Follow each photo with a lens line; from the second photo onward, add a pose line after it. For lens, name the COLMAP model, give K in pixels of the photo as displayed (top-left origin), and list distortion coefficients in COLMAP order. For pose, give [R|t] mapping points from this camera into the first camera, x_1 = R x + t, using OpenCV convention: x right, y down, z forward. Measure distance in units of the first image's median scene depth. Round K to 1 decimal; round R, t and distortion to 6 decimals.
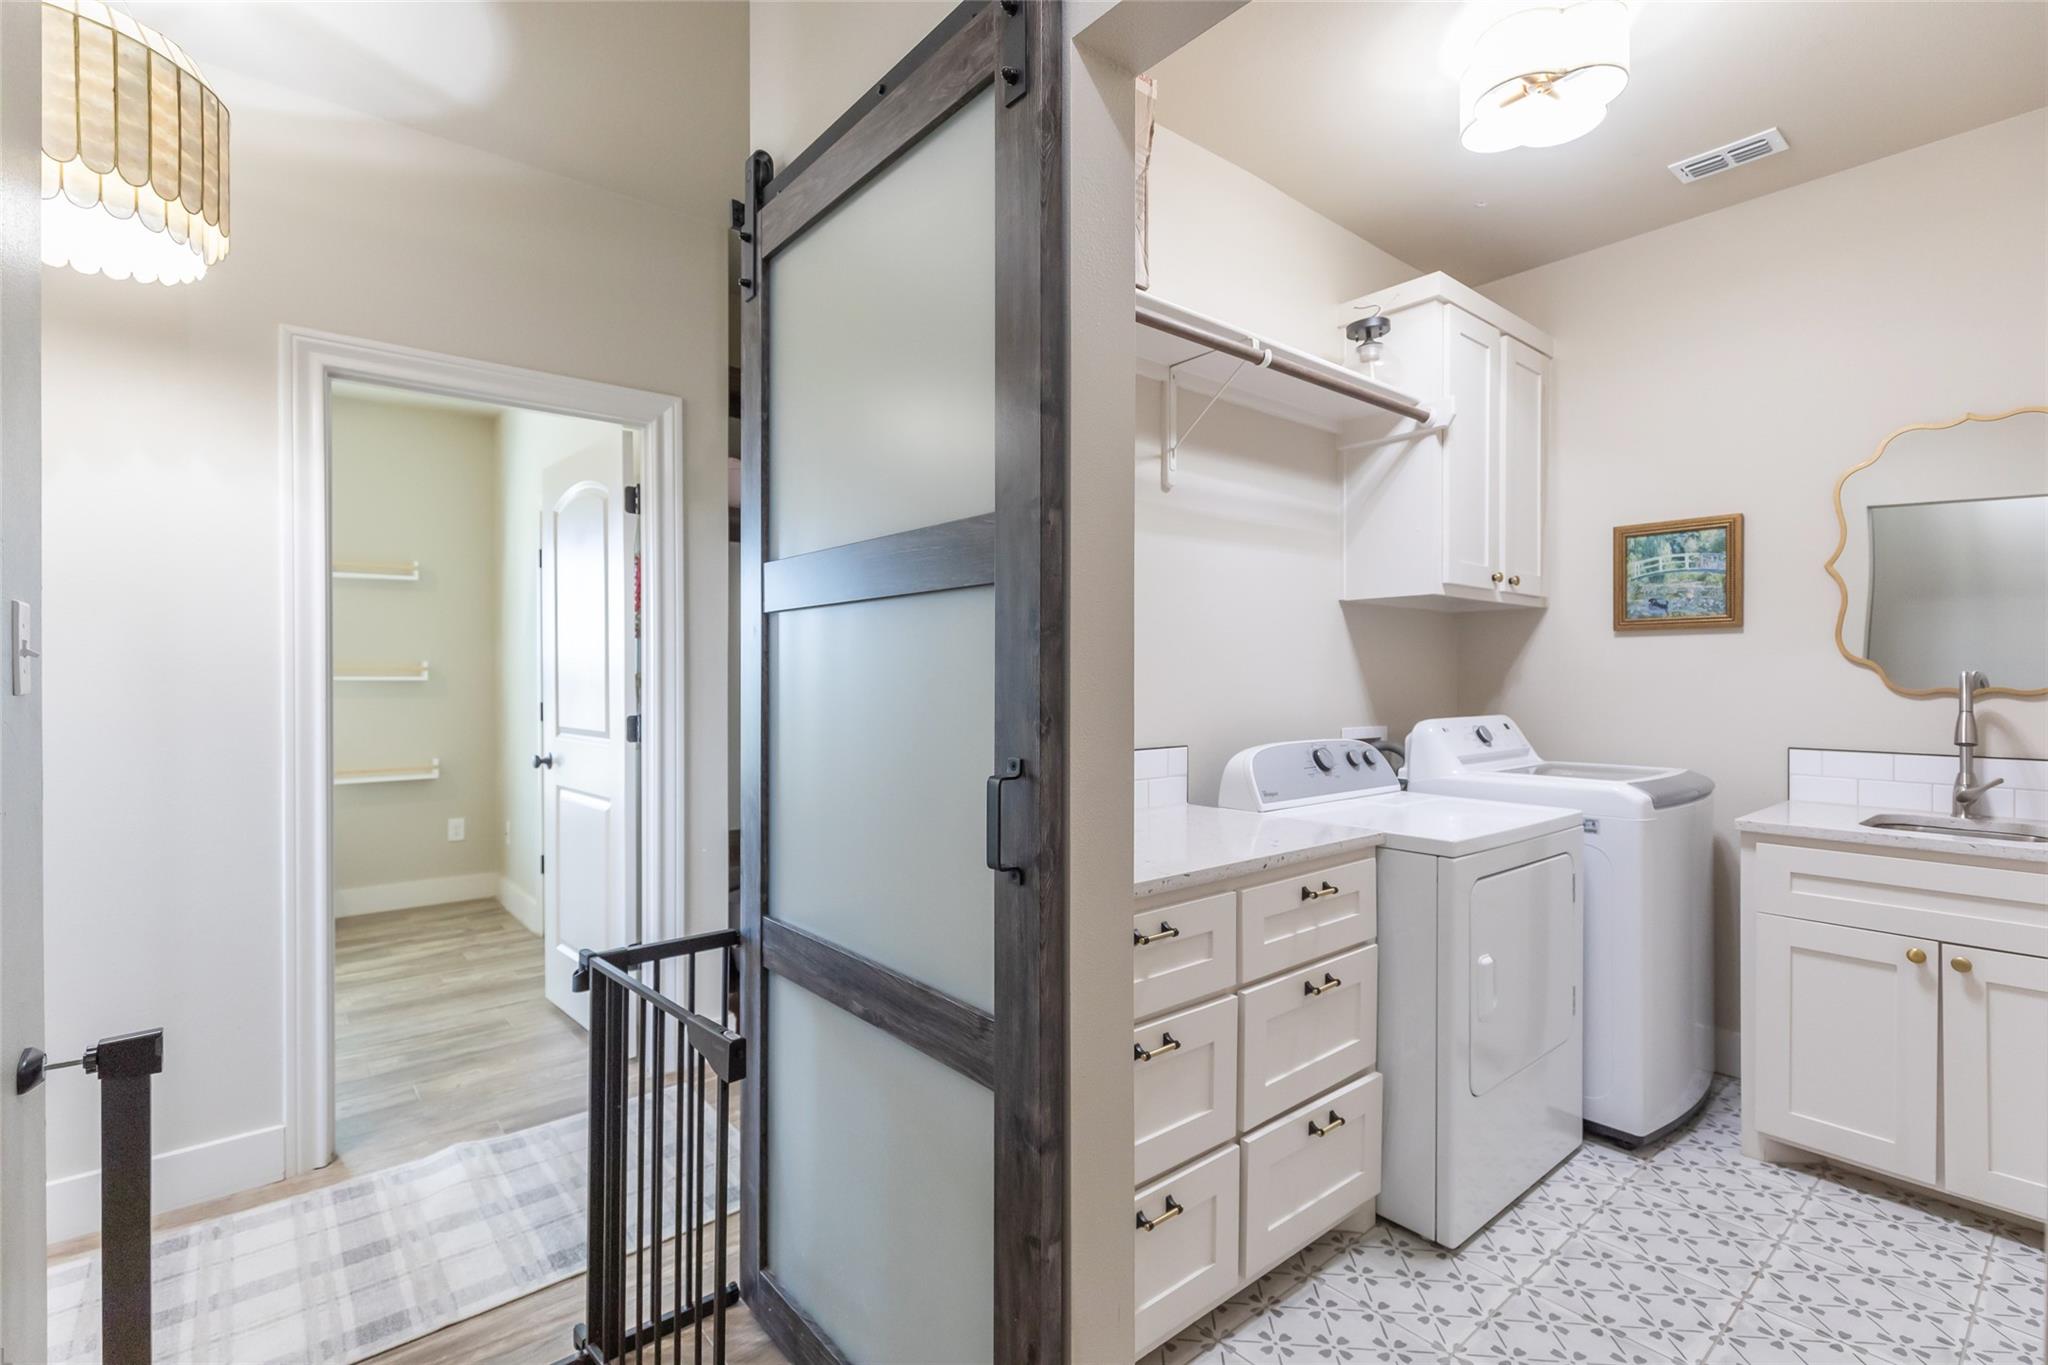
lens RADIAL K [[929.6, 0, 1021.6], [0, 929.6, 673.2], [0, 0, 1]] dist [0.008836, -0.002864]
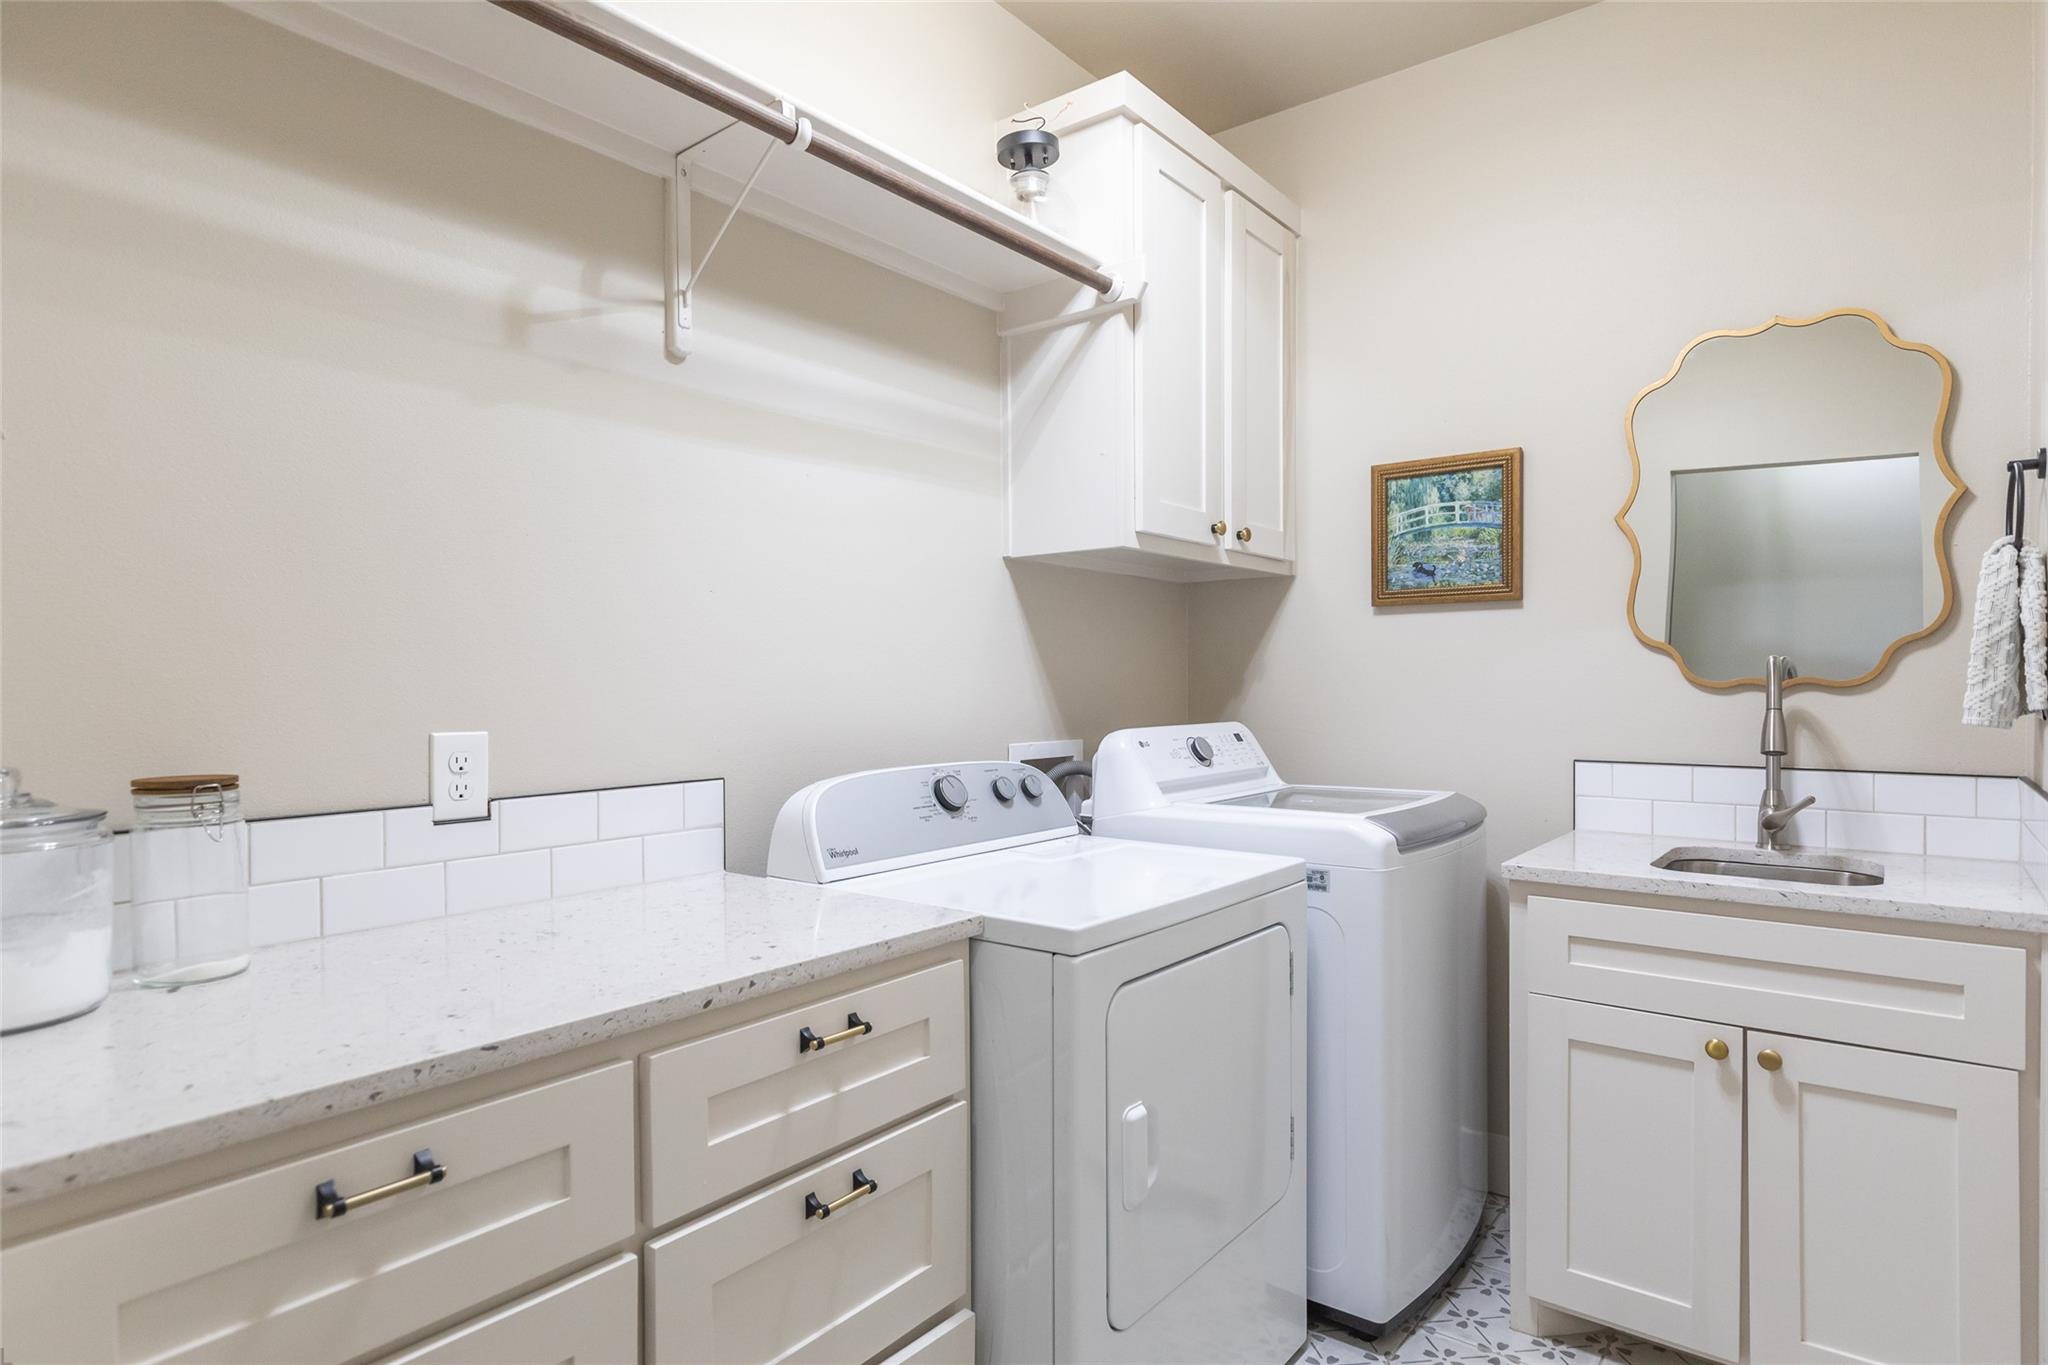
lens RADIAL K [[1125.6, 0, 1021.1], [0, 1125.6, 690.5], [0, 0, 1]] dist [0.004202, 0.001106]
pose [[0.978351, -0.007872, 0.206801, 0.220202], [0.005684, 0.999921, 0.011174, 0.012149], [-0.206873, -0.009757, 0.978319, 0.227500]]
